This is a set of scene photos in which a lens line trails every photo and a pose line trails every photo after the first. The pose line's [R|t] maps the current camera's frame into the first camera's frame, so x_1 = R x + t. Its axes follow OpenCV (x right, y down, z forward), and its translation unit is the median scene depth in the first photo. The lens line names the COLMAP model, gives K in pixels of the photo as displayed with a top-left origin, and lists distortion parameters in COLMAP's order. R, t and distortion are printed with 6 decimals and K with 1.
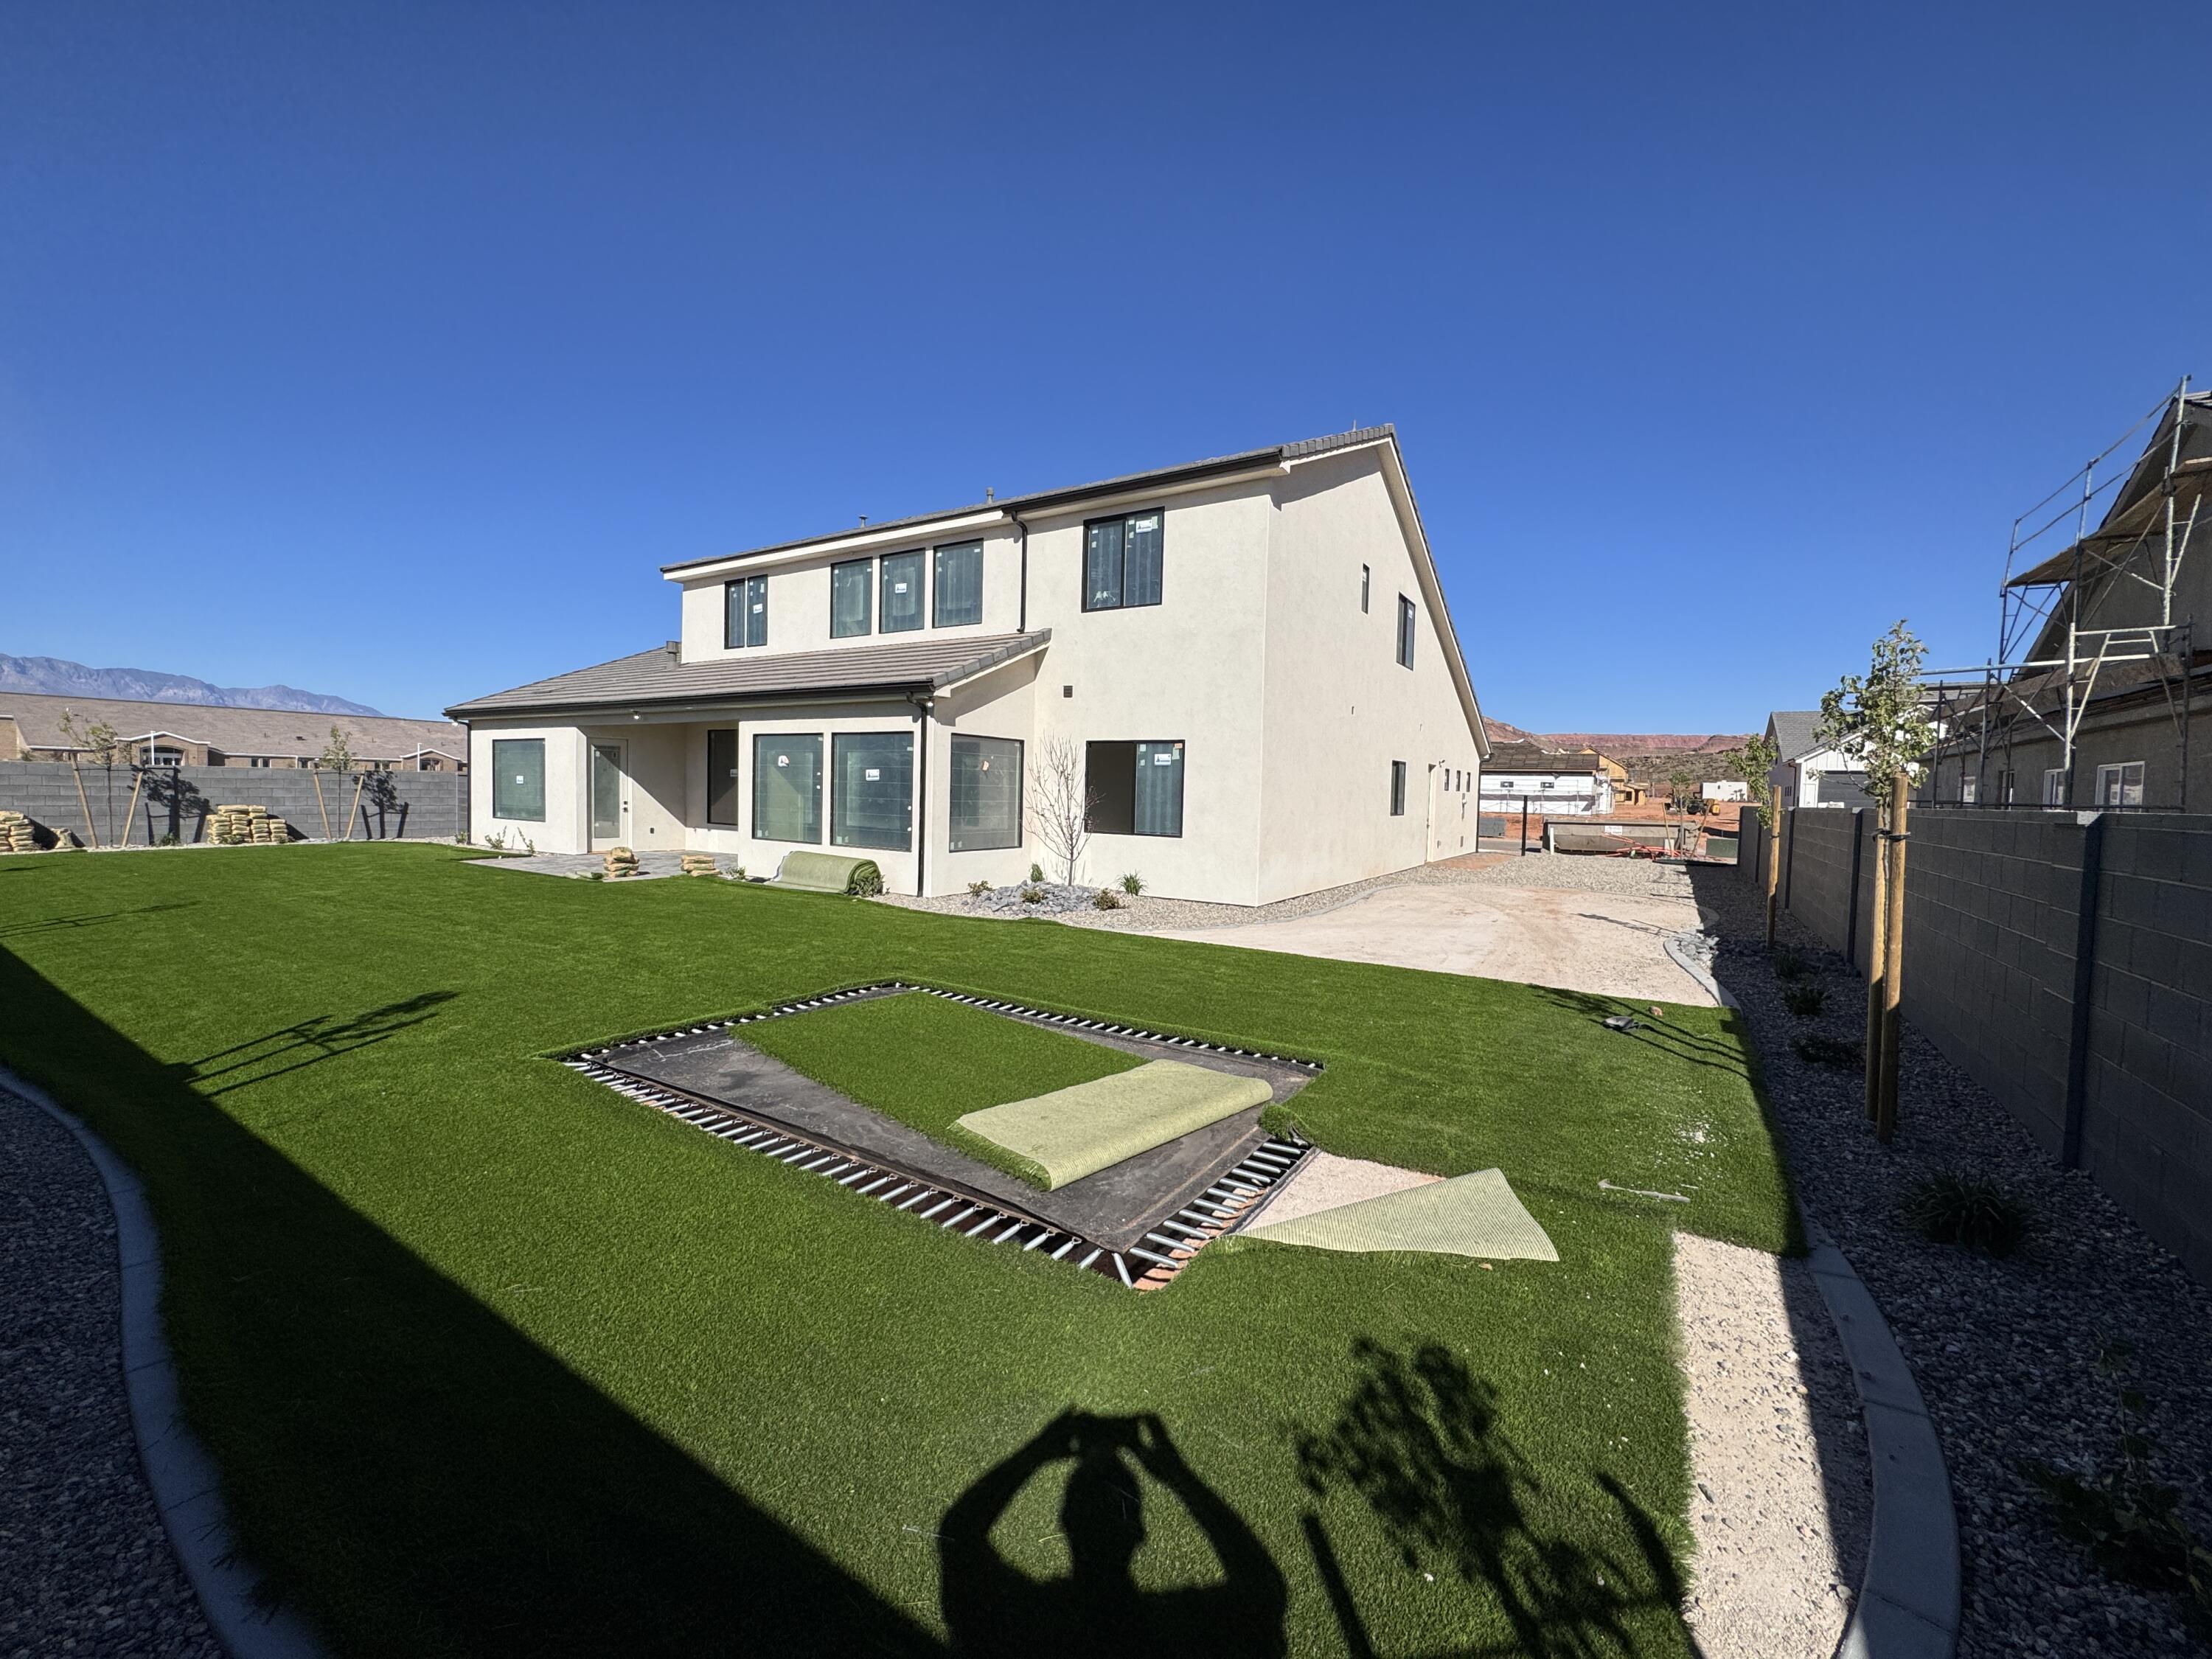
lens RADIAL K [[877.0, 0, 1108.7], [0, 877.0, 826.1], [0, 0, 1]] dist [-0.004113, 0.001086]
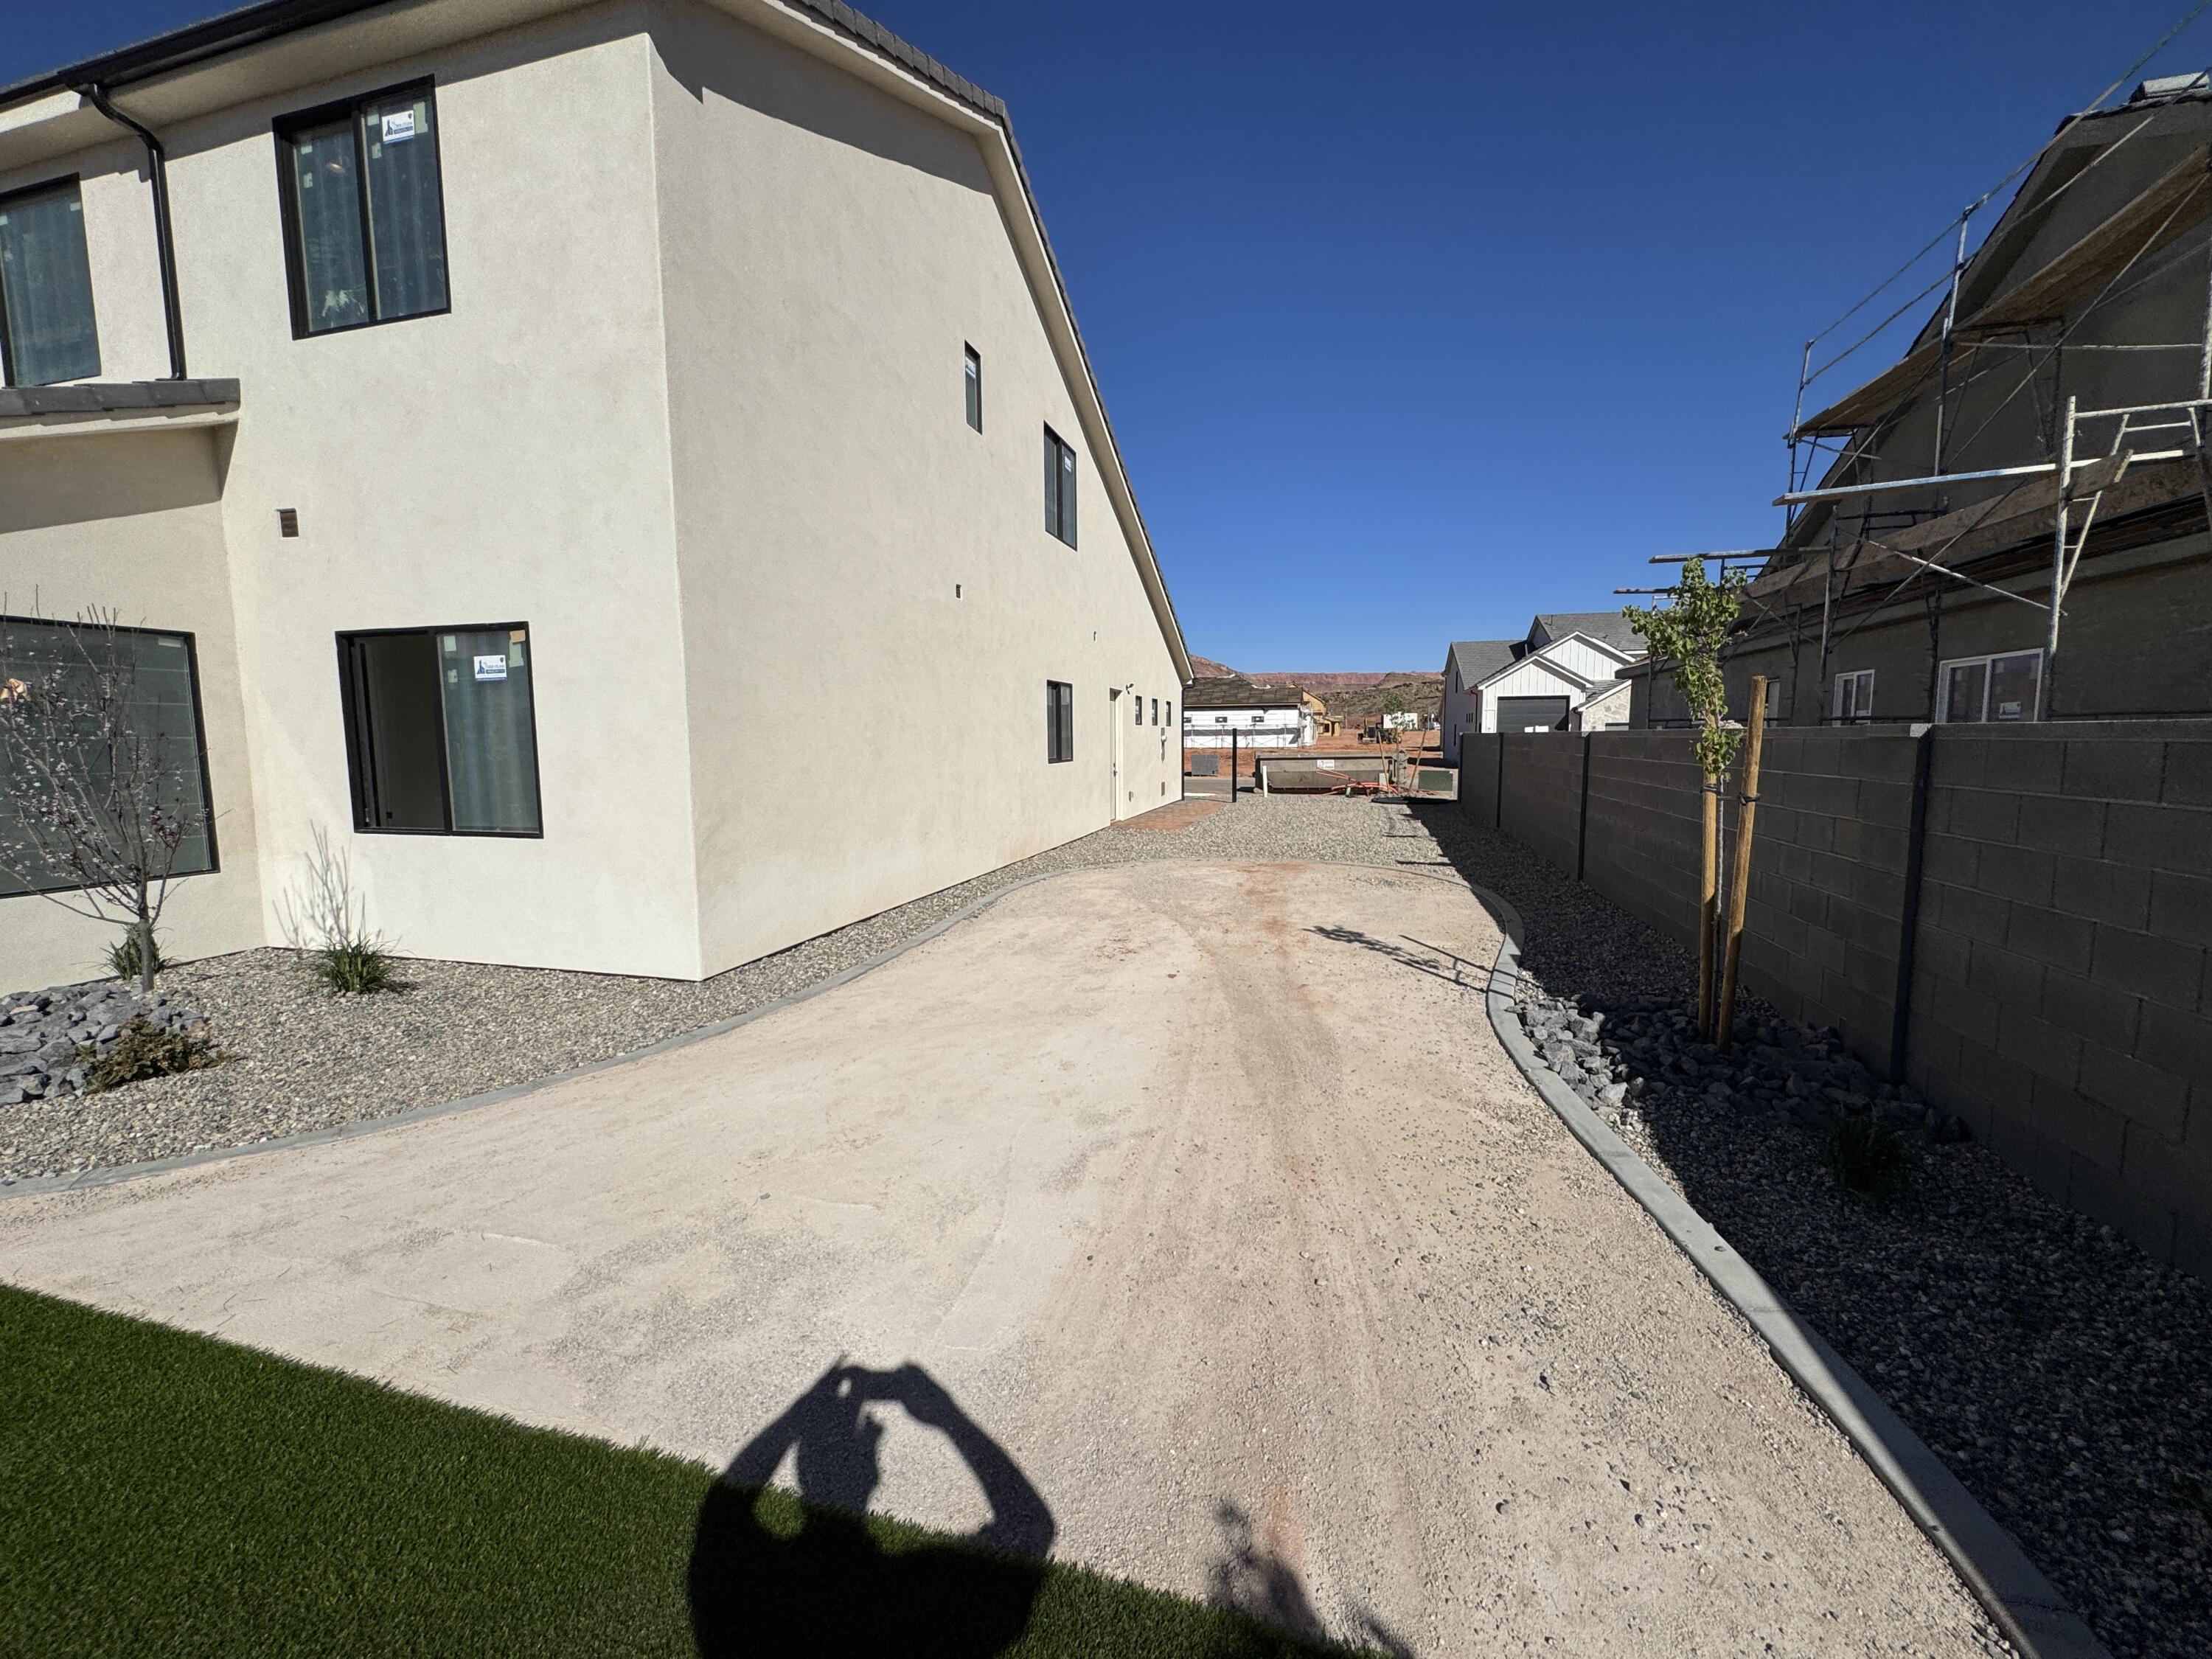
lens RADIAL K [[877.0, 0, 1106.6], [0, 877.0, 823.8], [0, 0, 1]] dist [-0.004113, 0.001086]
pose [[0.956555, -0.060291, 0.285251, 0.190492], [0.042781, 0.996820, 0.067229, -0.009841], [-0.288398, -0.052105, 0.956092, 0.382969]]
